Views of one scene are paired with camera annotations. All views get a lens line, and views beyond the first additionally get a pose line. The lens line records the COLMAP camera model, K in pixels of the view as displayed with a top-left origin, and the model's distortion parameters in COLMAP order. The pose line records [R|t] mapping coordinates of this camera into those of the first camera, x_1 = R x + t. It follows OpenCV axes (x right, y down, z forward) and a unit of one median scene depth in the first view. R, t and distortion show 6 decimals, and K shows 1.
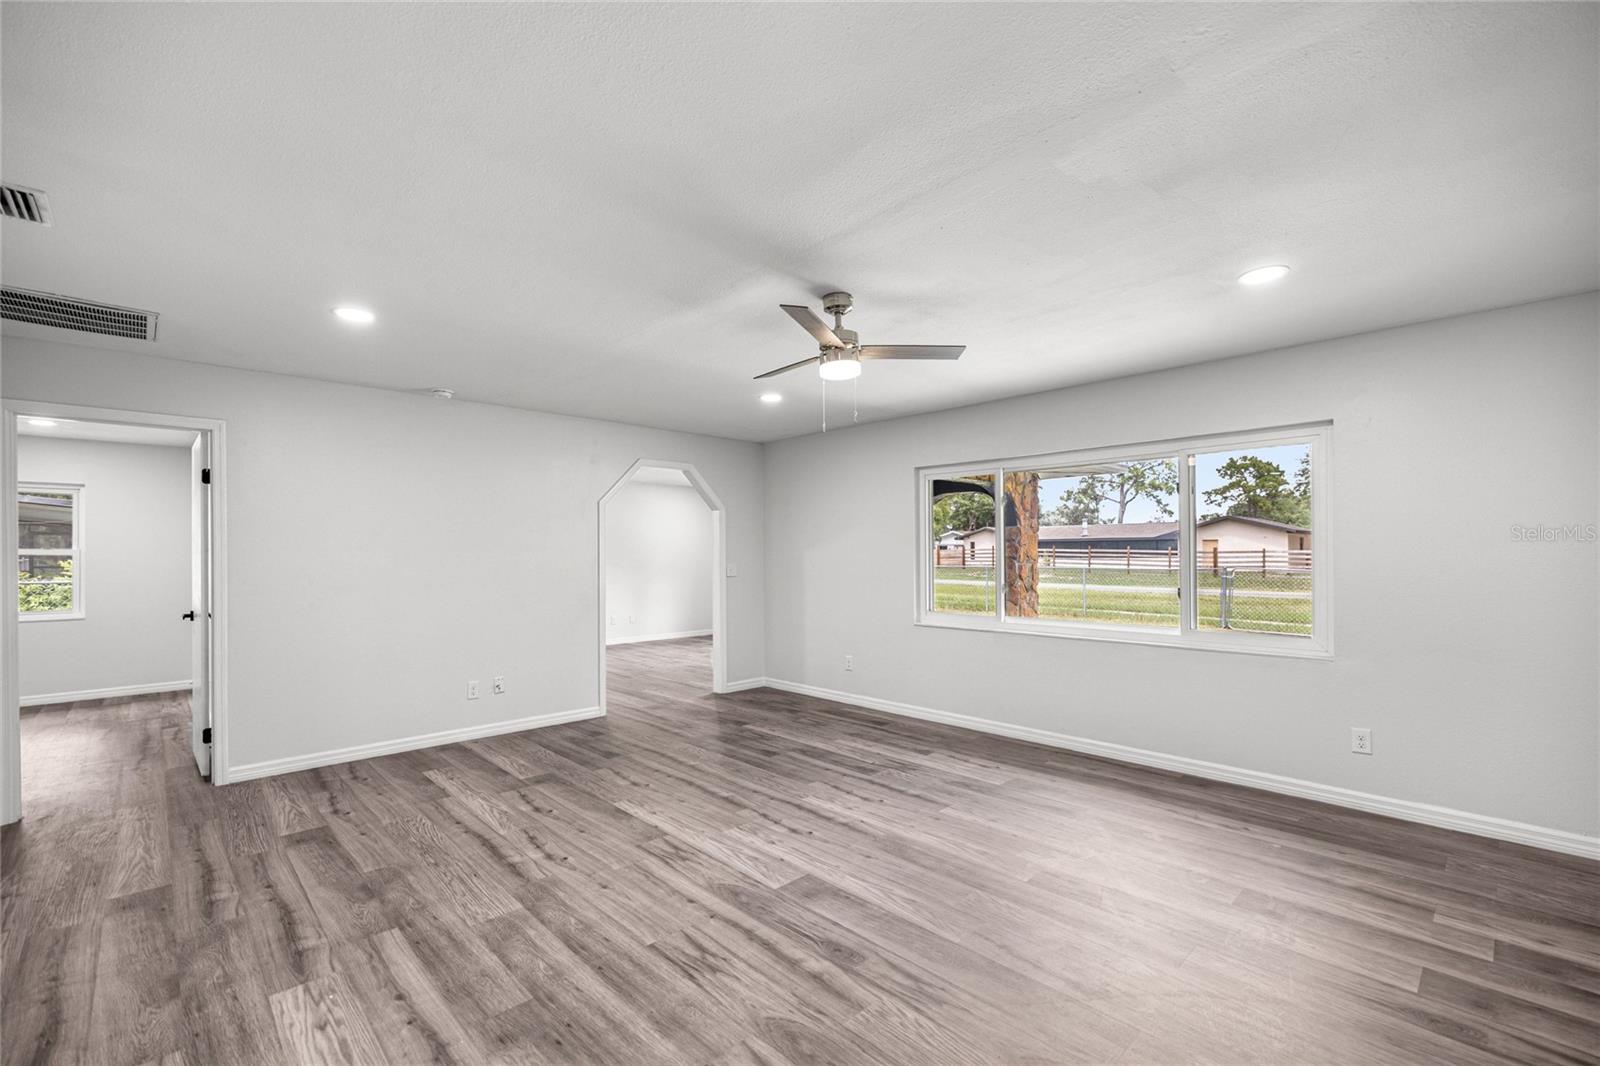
lens RADIAL K [[670.7, 0, 798.9], [0, 670.7, 558.5], [0, 0, 1]] dist [0.000284, 0.000072]
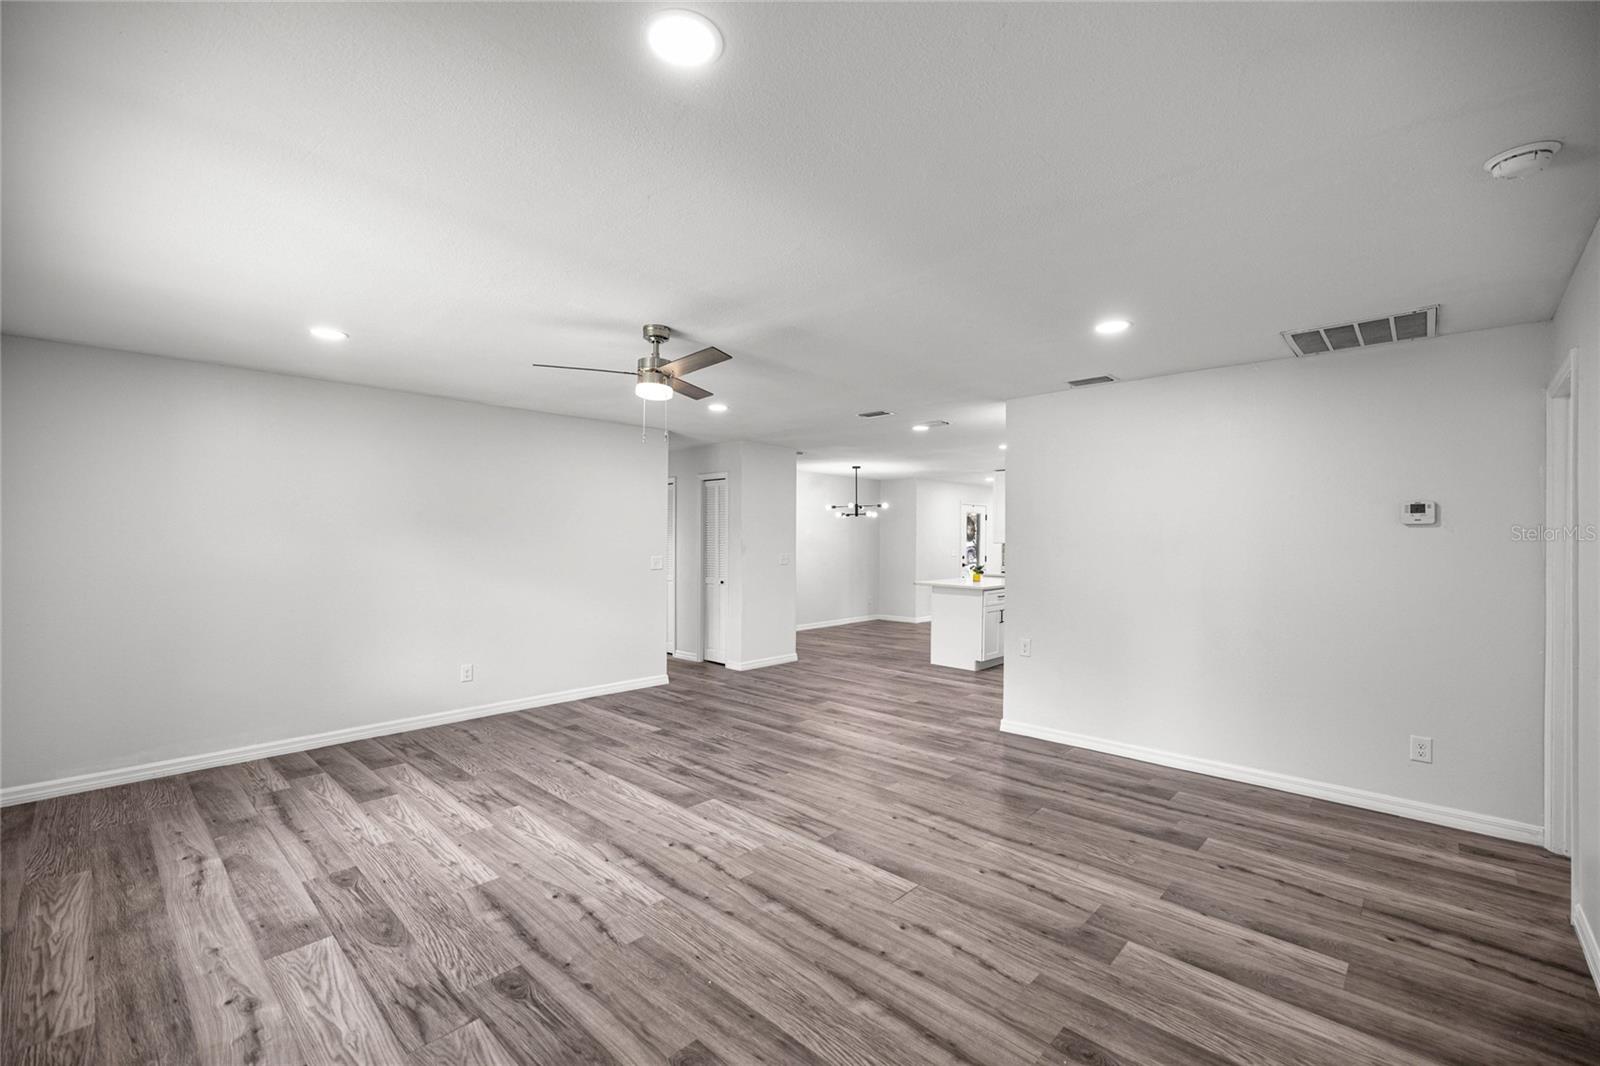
lens RADIAL K [[658.7, 0, 800.0], [0, 658.7, 533.0], [0, 0, 1]] dist [-0.000133, 0.000071]
pose [[-0.998782, -0.000565, -0.049338, -0.113660], [-0.000365, 0.999992, -0.004063, -0.032404], [0.049340, -0.004040, -0.998774, 1.849240]]
